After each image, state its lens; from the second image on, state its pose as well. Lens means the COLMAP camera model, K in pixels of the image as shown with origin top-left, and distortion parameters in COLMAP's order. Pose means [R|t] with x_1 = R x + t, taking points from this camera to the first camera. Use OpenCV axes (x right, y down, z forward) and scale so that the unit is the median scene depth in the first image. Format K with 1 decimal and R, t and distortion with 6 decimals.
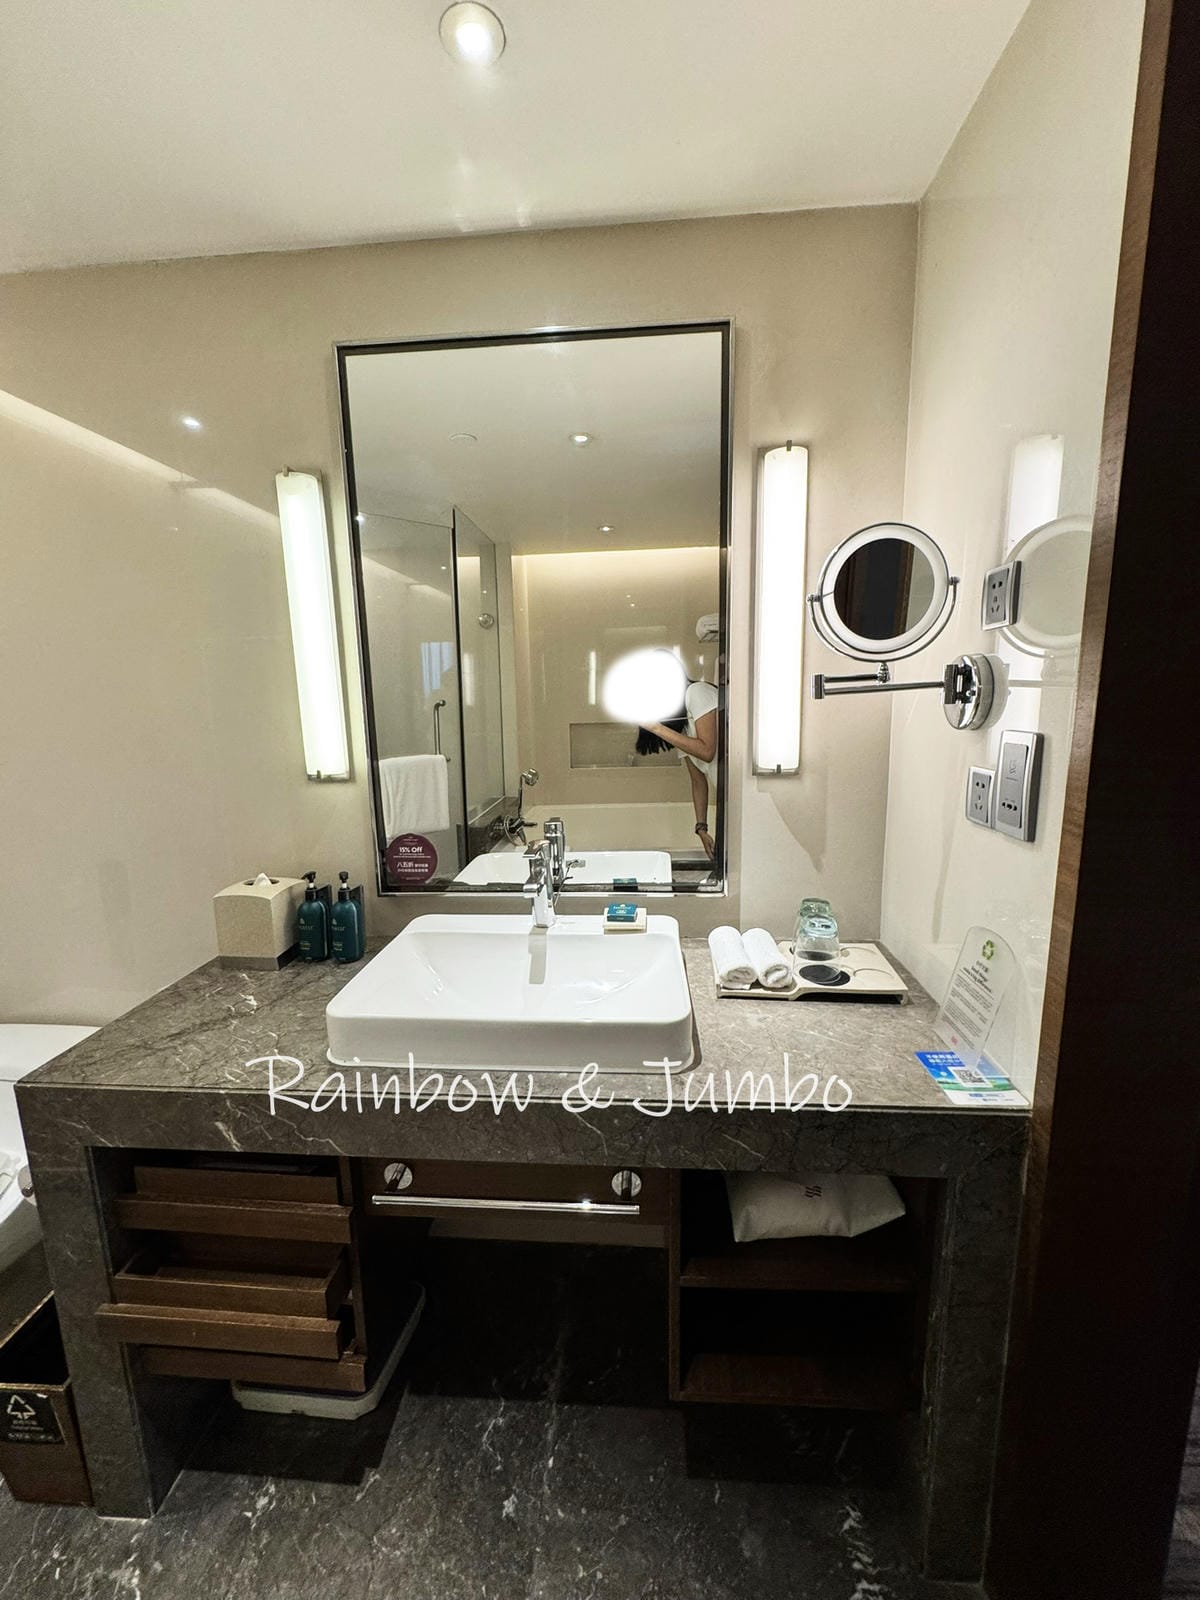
lens RADIAL K [[639.6, 0, 598.2], [0, 639.6, 793.8], [0, 0, 1]] dist [-0.001681, -0.000732]
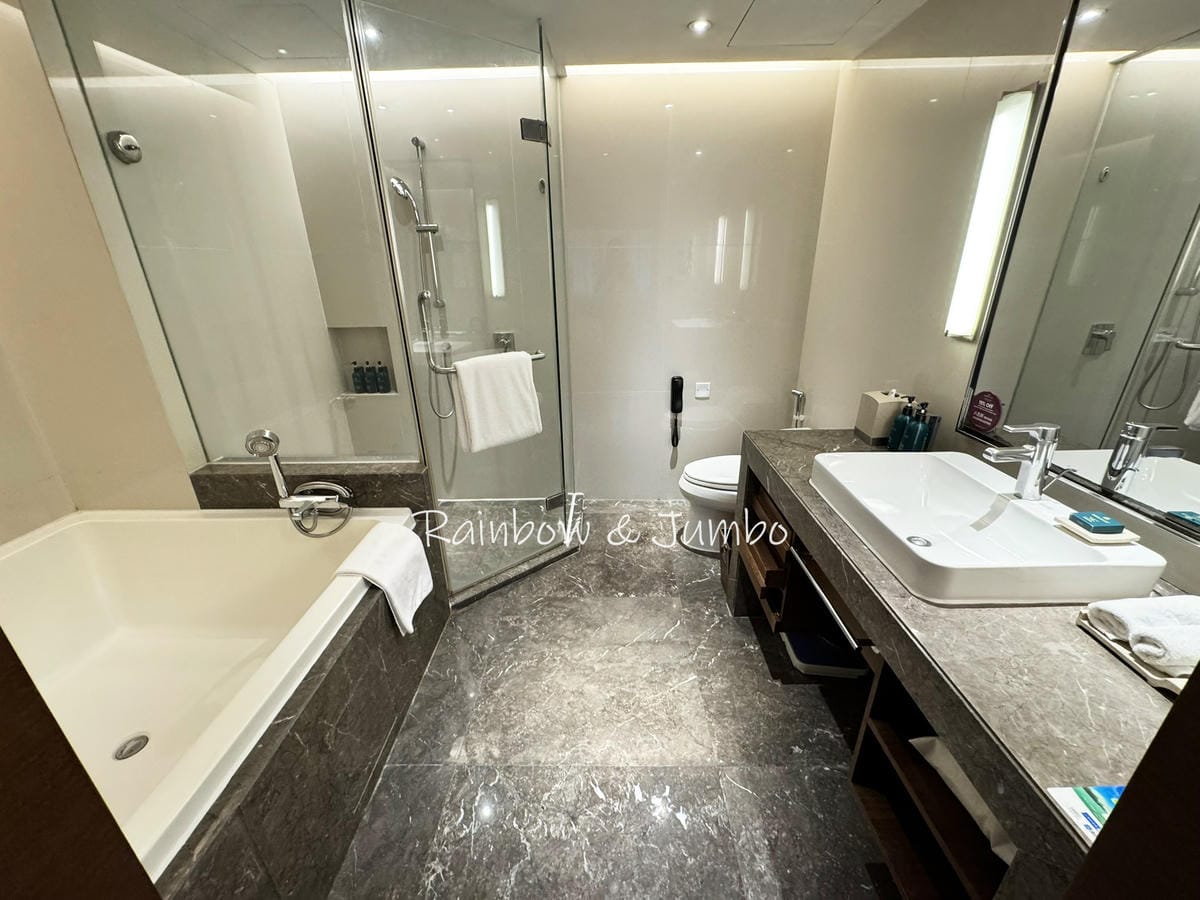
lens RADIAL K [[479.7, 0, 601.8], [0, 479.7, 452.1], [0, 0, 1]] dist [-0.001681, -0.000732]
pose [[0.060937, 0.382615, -0.921896, 0.632559], [-0.150812, 0.916538, 0.370423, -0.069673], [0.986683, 0.116460, 0.113554, 0.162309]]
